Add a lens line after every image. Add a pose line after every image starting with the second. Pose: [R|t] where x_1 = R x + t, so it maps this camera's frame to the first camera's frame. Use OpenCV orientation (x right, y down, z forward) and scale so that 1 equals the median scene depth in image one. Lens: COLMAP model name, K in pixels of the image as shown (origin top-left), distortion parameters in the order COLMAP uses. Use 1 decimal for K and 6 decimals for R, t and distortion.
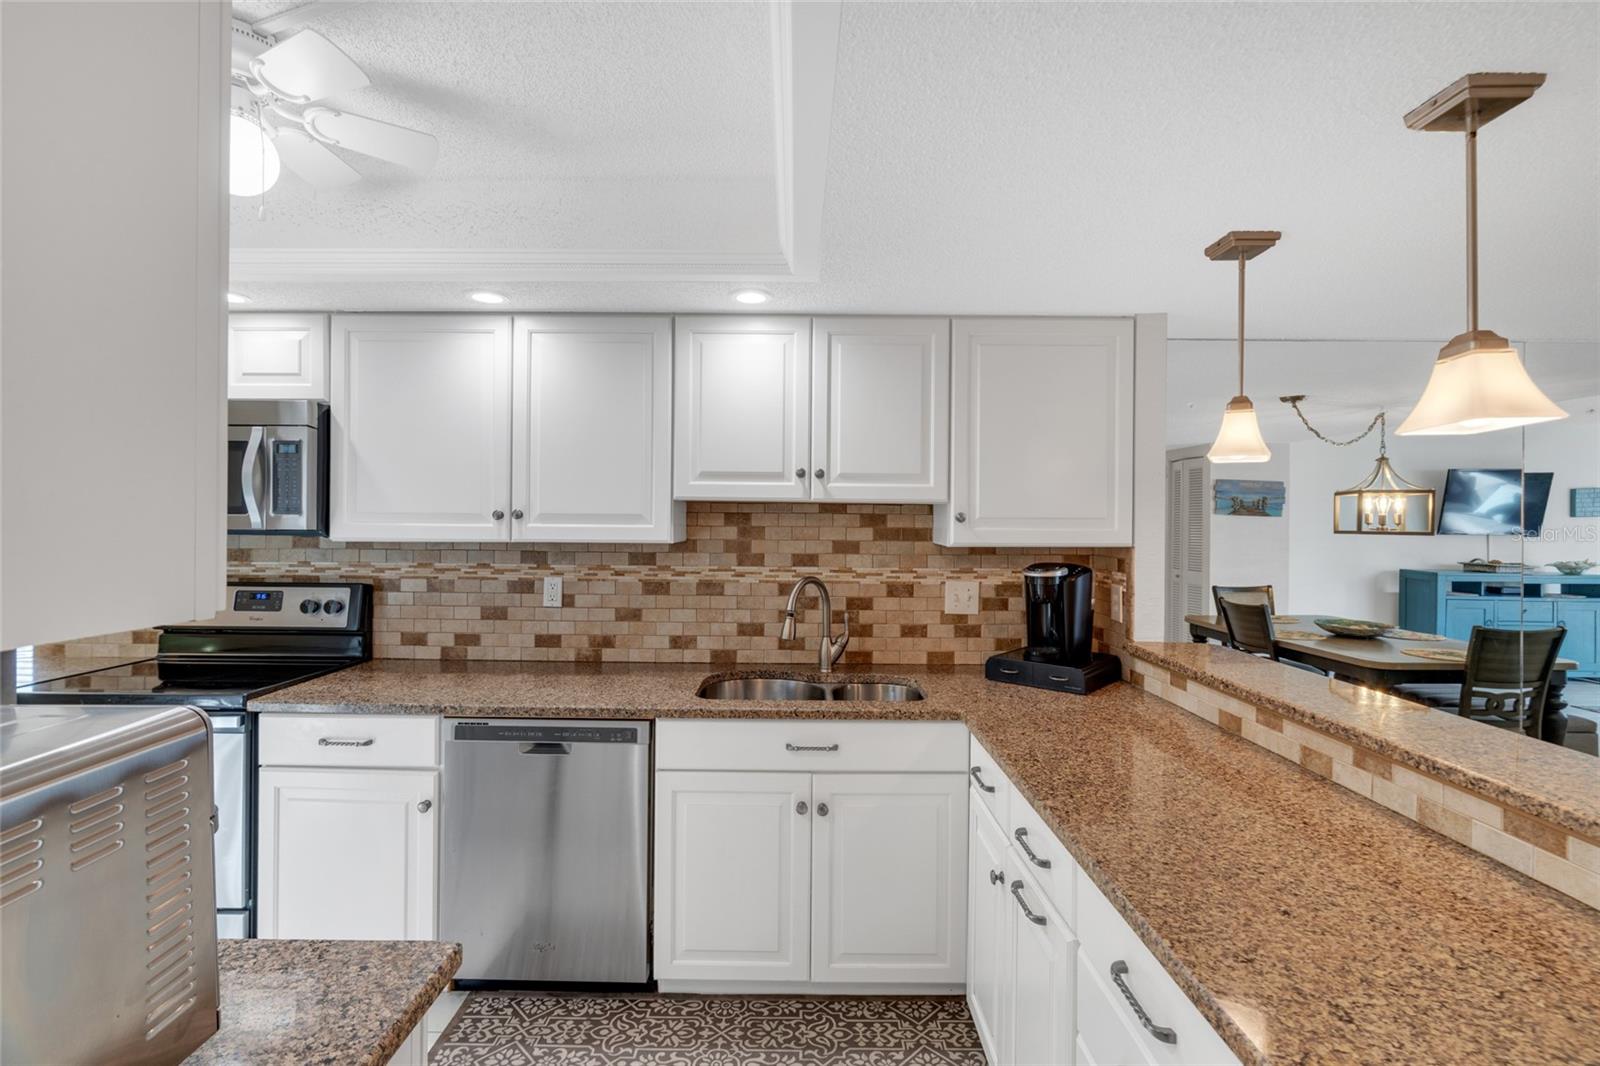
lens RADIAL K [[721.2, 0, 792.0], [0, 721.2, 520.9], [0, 0, 1]] dist [-0.015568, 0.004933]
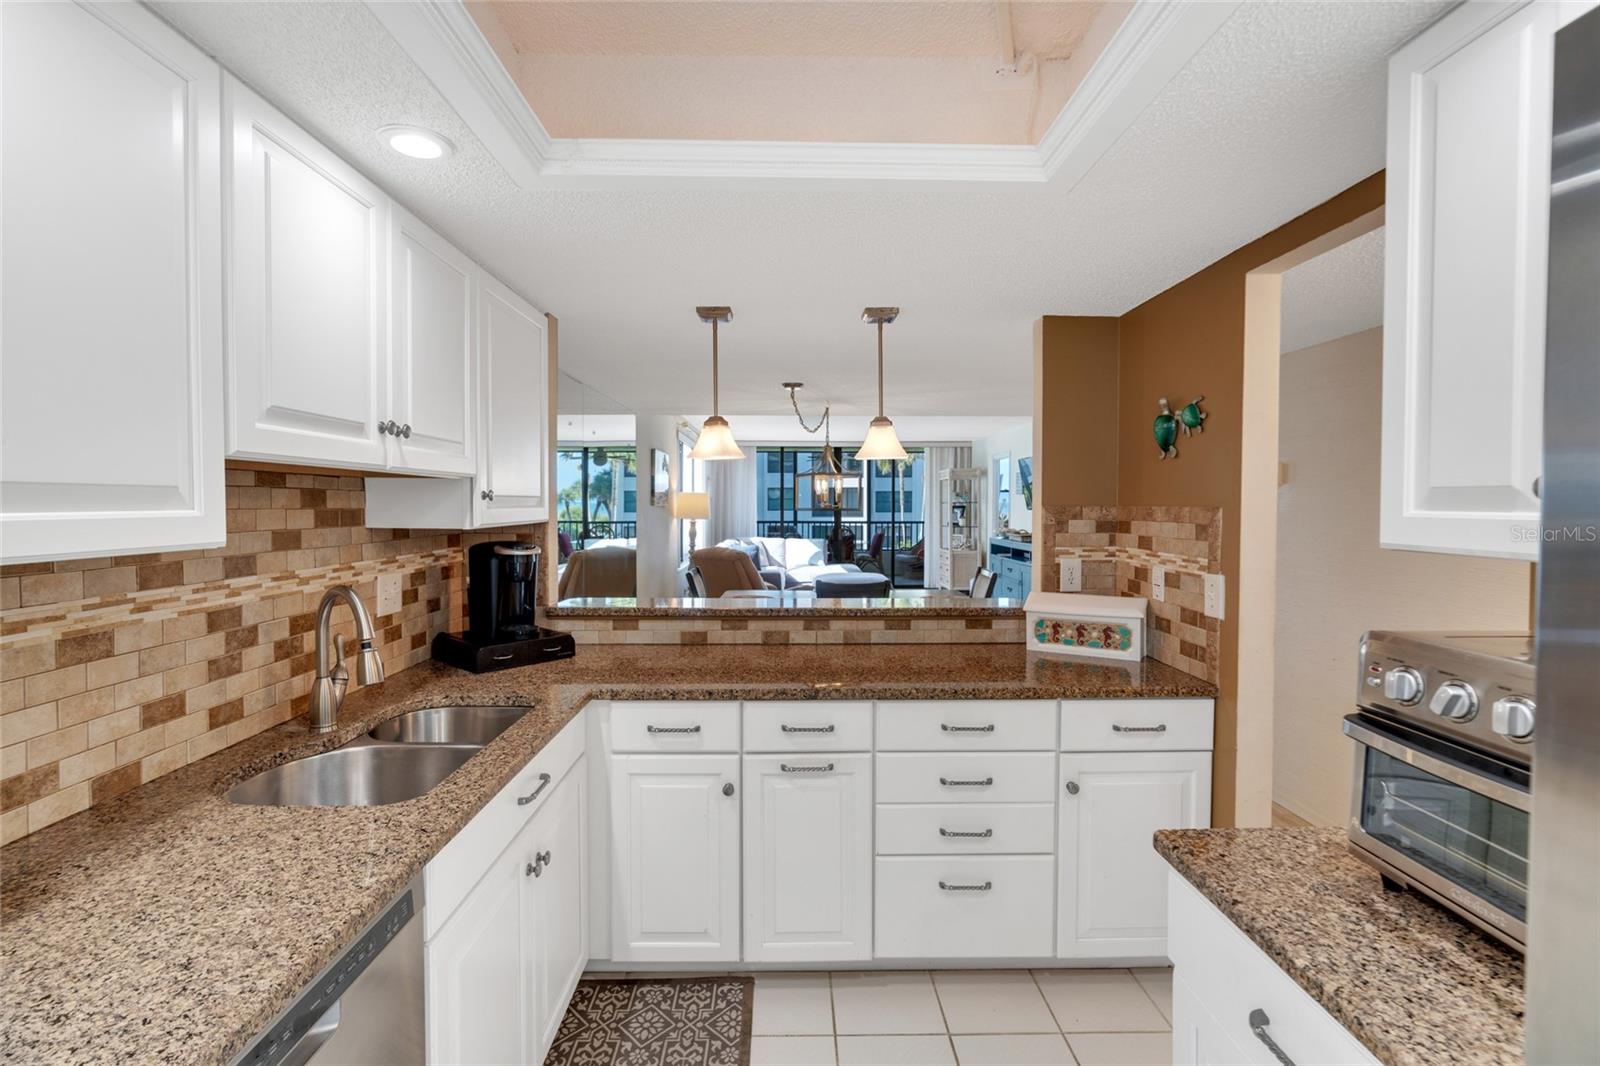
lens RADIAL K [[721.2, 0, 796.9], [0, 721.2, 521.3], [0, 0, 1]] dist [-0.015568, 0.004933]
pose [[-0.025351, -0.032741, 0.999142, -0.577951], [-0.001929, 0.999463, 0.032702, -0.002229], [-0.999677, -0.001098, -0.025401, 0.564535]]
